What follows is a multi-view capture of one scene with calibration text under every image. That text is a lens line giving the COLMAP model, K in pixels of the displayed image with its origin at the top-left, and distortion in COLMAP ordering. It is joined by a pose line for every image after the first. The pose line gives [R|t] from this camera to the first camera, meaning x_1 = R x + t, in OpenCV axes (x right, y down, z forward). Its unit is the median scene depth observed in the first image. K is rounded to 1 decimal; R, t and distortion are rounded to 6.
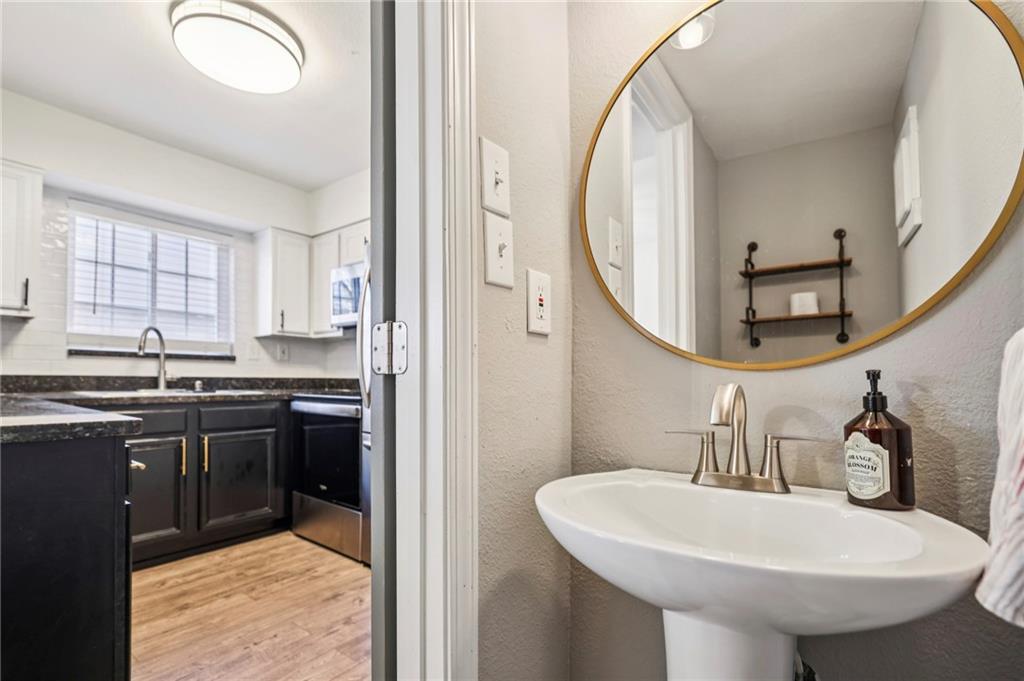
lens RADIAL K [[444.4, 0, 511.9], [0, 444.4, 380.8], [0, 0, 1]] dist [-0.041372, 0.008728]
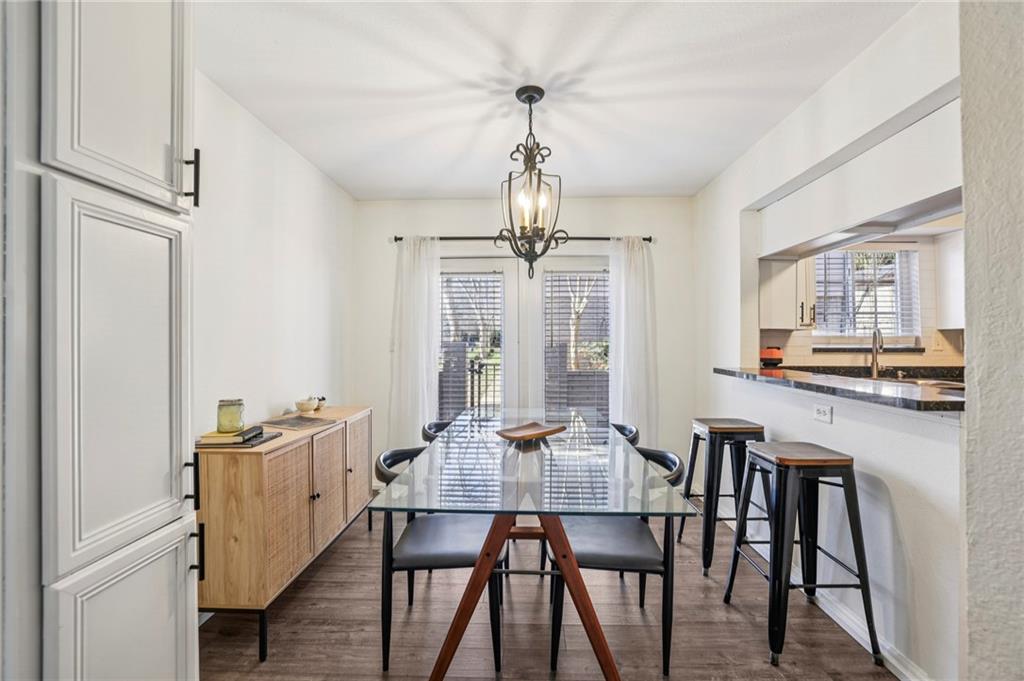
lens RADIAL K [[444.4, 0, 515.0], [0, 444.4, 338.9], [0, 0, 1]] dist [-0.041372, 0.008728]
pose [[0.565007, -0.012174, -0.824996, -0.317600], [0.003340, 0.999917, -0.012468, -0.070190], [0.825079, 0.004289, 0.565001, -0.490339]]
